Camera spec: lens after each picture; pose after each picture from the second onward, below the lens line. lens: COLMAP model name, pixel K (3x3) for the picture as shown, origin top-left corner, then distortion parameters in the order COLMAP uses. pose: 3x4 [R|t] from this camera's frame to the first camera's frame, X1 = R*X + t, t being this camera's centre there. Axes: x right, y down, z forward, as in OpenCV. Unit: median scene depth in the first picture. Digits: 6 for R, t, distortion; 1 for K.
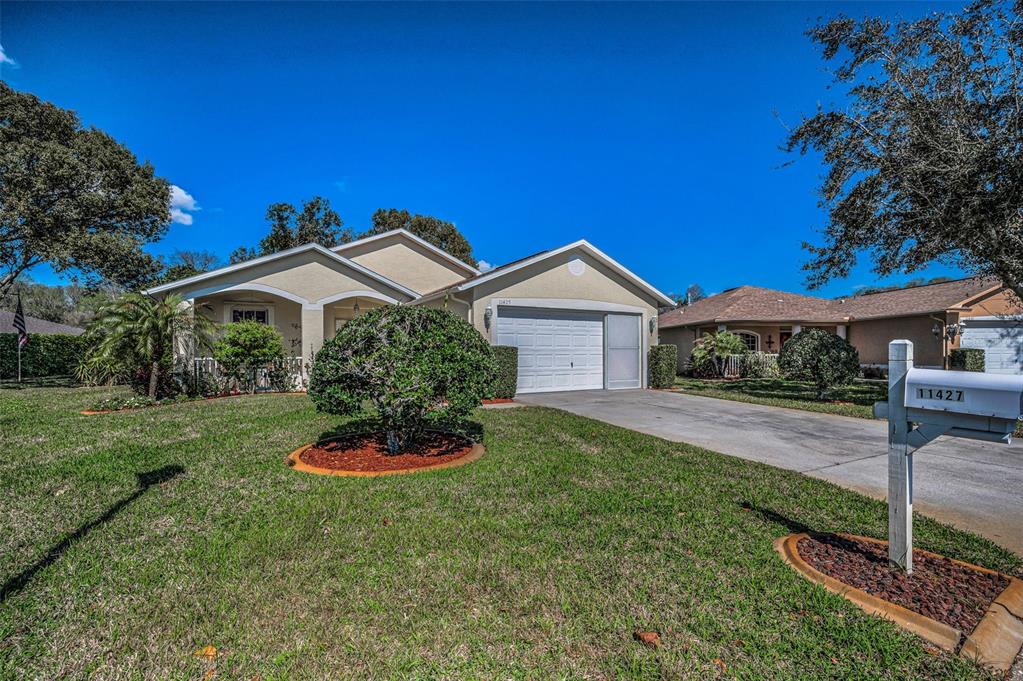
lens RADIAL K [[466.2, 0, 510.4], [0, 466.2, 348.3], [0, 0, 1]] dist [0.001791, 0.000137]
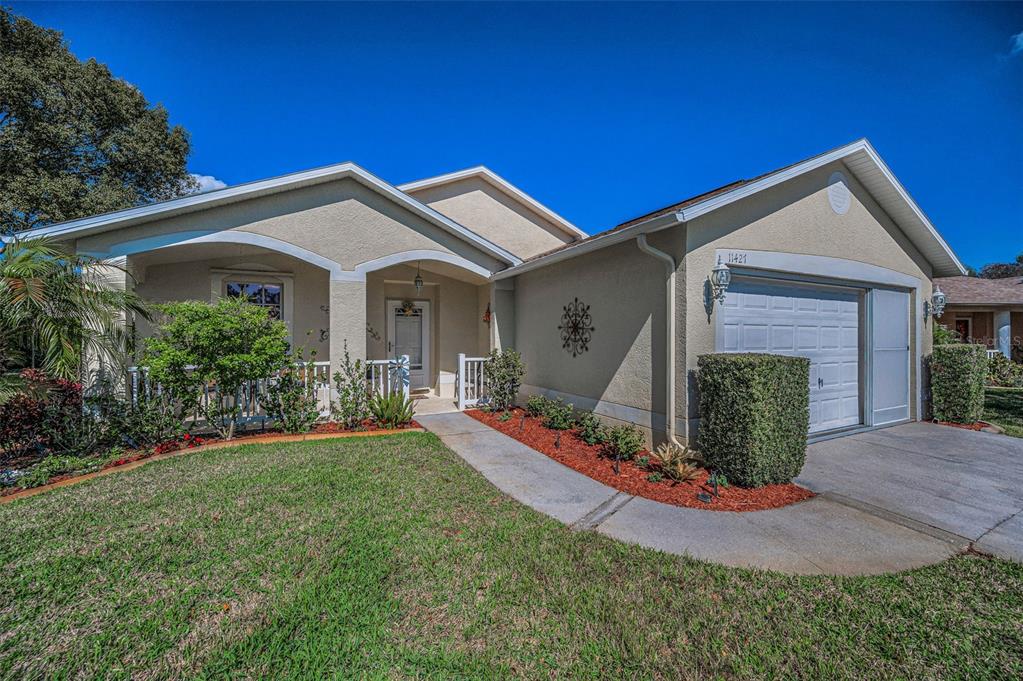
lens RADIAL K [[401.4, 0, 510.3], [0, 401.4, 329.9], [0, 0, 1]] dist [-0.003776, -0.000258]
pose [[0.998068, 0.006254, -0.061813, -0.187293], [-0.006369, 0.999978, -0.001672, -0.021173], [0.061802, 0.002062, 0.998086, 0.503362]]
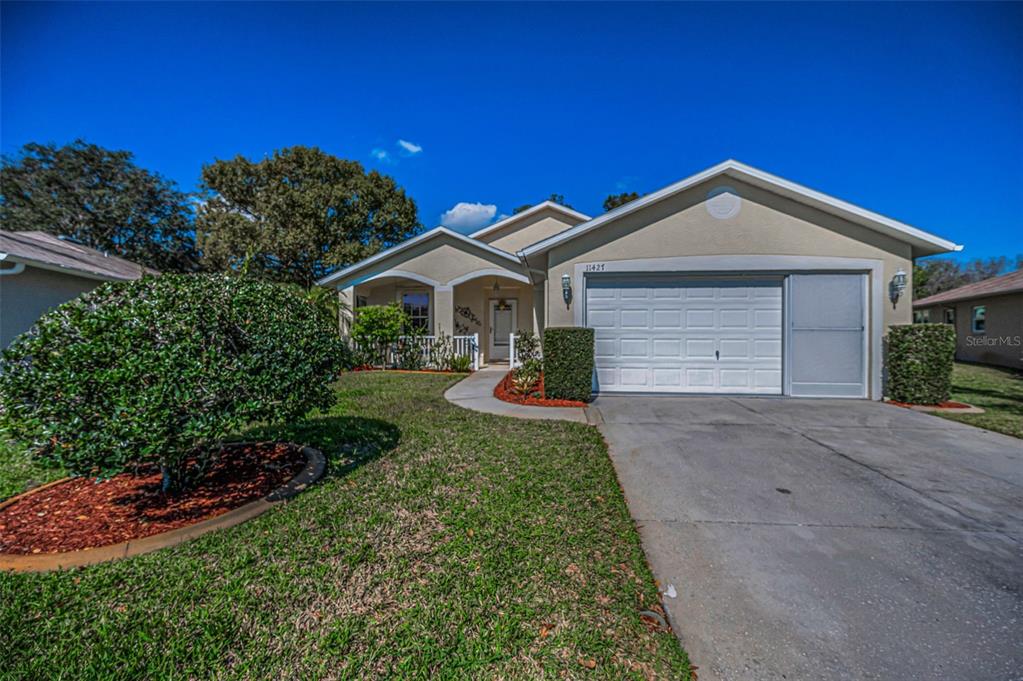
lens RADIAL K [[401.4, 0, 510.3], [0, 401.4, 329.9], [0, 0, 1]] dist [-0.003776, -0.000258]
pose [[0.812348, 0.007277, -0.583128, 0.217644], [0.001631, 0.999890, 0.014749, -0.008538], [0.583171, -0.012932, 0.812247, 0.350069]]
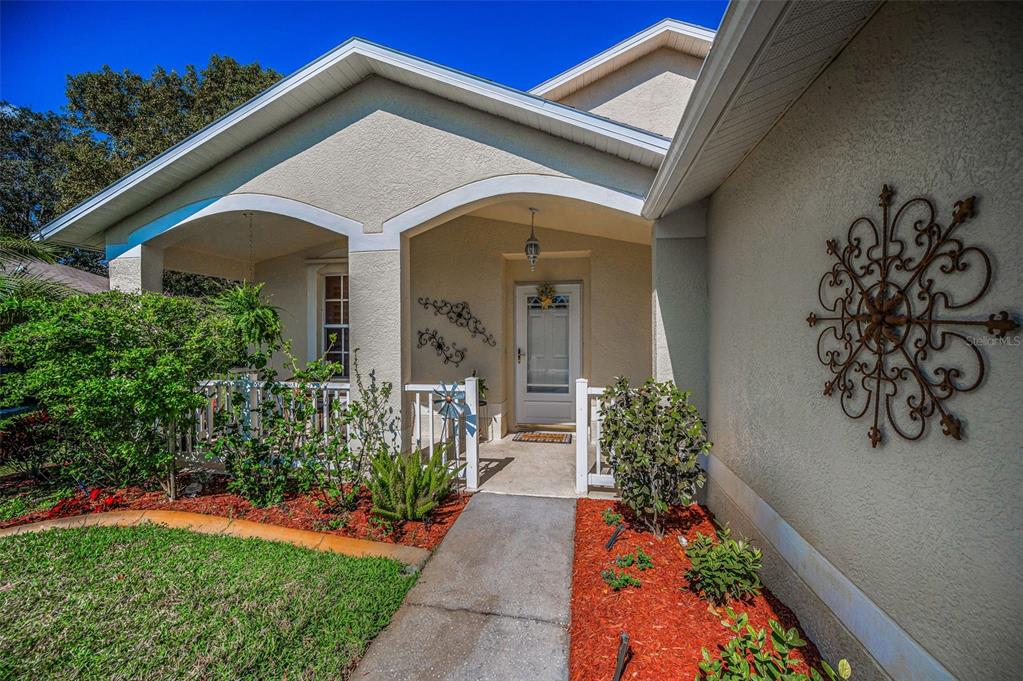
lens RADIAL K [[399.6, 0, 518.4], [0, 399.6, 335.0], [0, 0, 1]] dist [0.000460, 0.000048]
pose [[0.768714, 0.006117, -0.639564, -0.147678], [0.004434, 0.999879, 0.014892, -0.022678], [0.639578, -0.014283, 0.768594, 0.824629]]
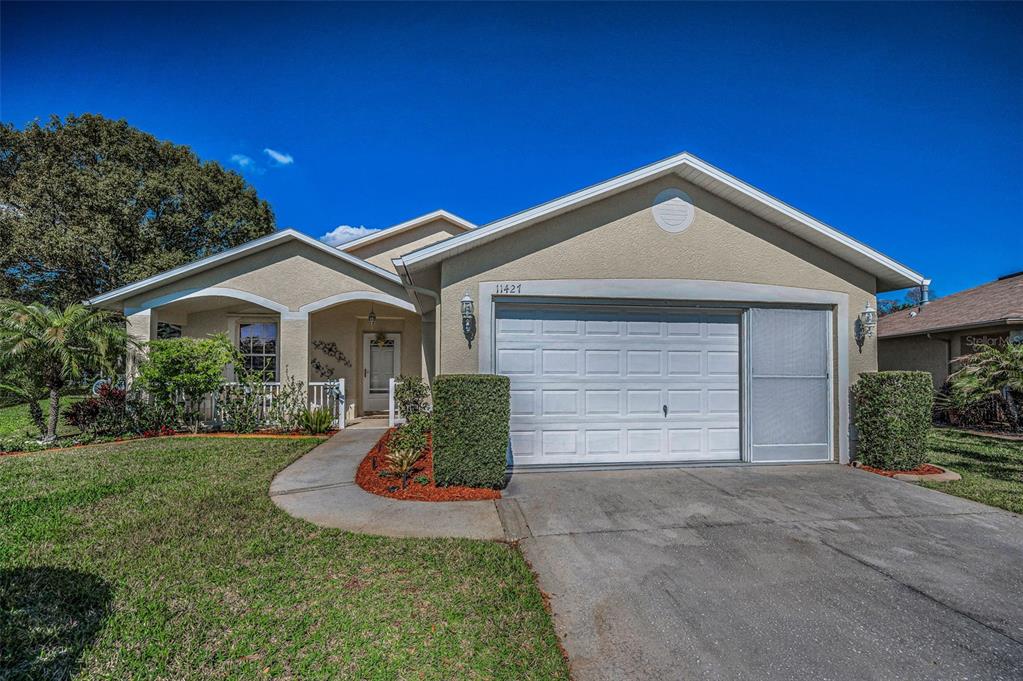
lens RADIAL K [[429.6, 0, 497.1], [0, 429.6, 357.8], [0, 0, 1]] dist [-0.002002, -0.000538]
pose [[0.921632, -0.000222, -0.388065, 0.139991], [-0.004095, 0.999939, -0.010297, -0.015325], [0.388044, 0.011079, 0.921574, 0.483695]]
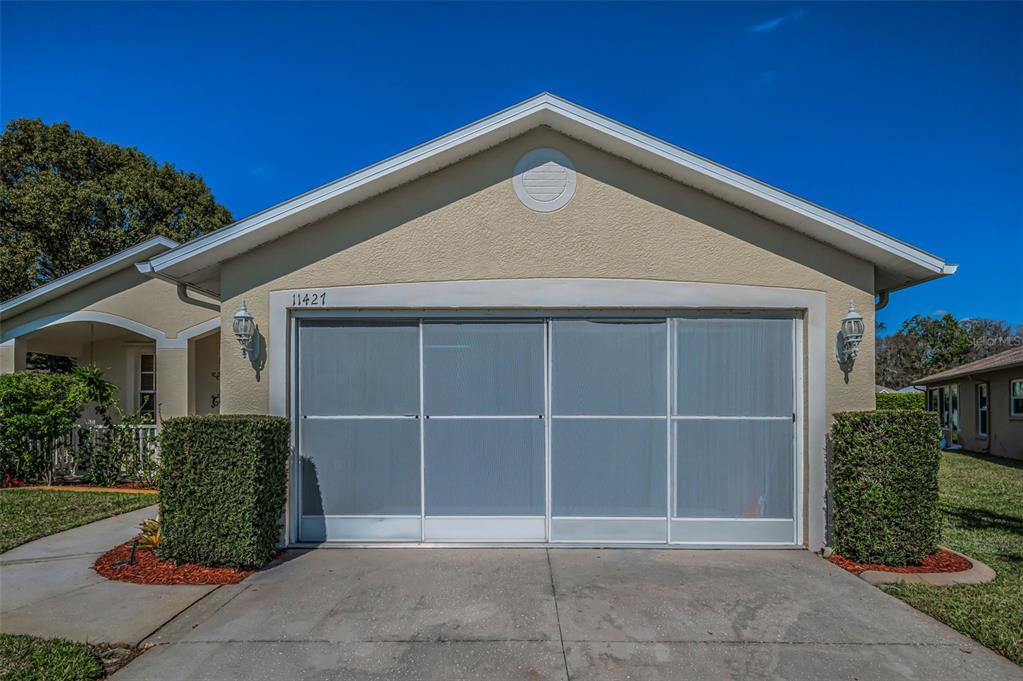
lens RADIAL K [[534.7, 0, 510.0], [0, 534.7, 401.3], [0, 0, 1]] dist [-0.002484, -0.001120]
pose [[0.860193, 0.001537, -0.509967, 0.306621], [-0.000393, 0.999997, 0.002350, -0.014383], [0.509969, -0.001821, 0.860191, 0.613806]]
